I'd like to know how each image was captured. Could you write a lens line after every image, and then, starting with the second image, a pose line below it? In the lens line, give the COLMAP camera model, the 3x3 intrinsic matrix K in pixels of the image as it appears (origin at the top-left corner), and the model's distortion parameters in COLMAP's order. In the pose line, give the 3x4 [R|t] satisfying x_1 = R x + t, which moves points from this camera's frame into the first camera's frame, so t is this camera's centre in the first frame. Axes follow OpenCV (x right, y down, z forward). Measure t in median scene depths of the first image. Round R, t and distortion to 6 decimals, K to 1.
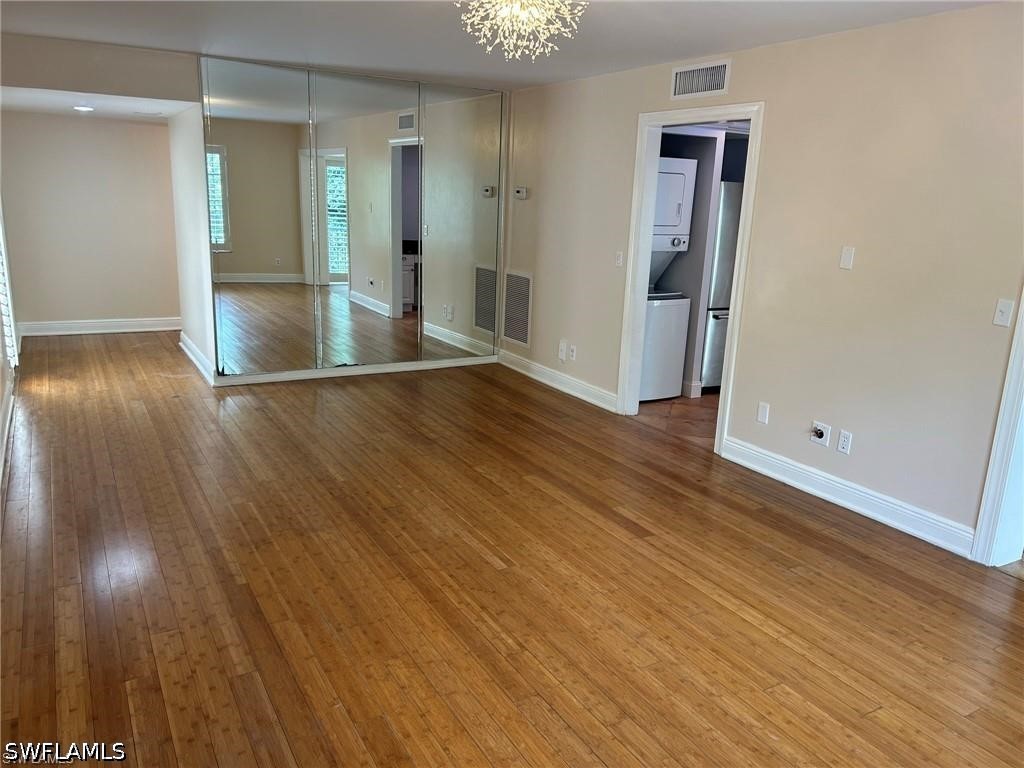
lens RADIAL K [[776.1, 0, 513.8], [0, 776.1, 384.8], [0, 0, 1]] dist [0.071060, -0.085601]
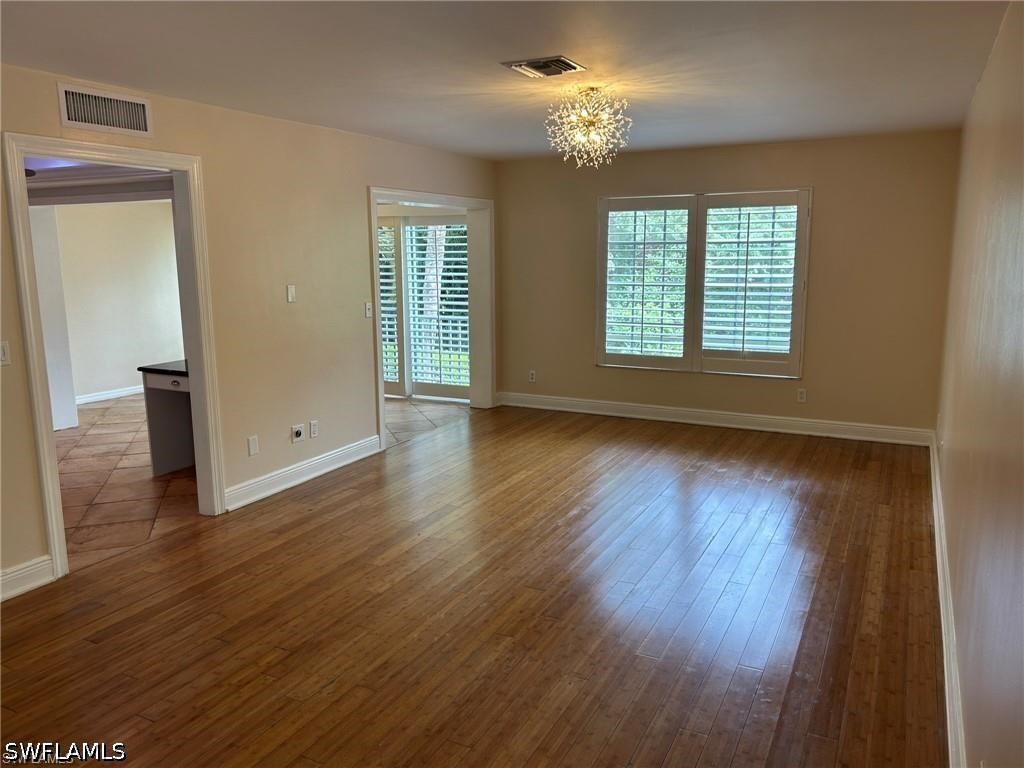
lens RADIAL K [[776.1, 0, 513.8], [0, 776.1, 384.8], [0, 0, 1]] dist [0.071060, -0.085601]
pose [[-0.545595, -0.180847, 0.818303, -0.773229], [0.188766, 0.924827, 0.330247, -0.343200], [-0.816513, 0.334649, -0.470443, 1.232715]]
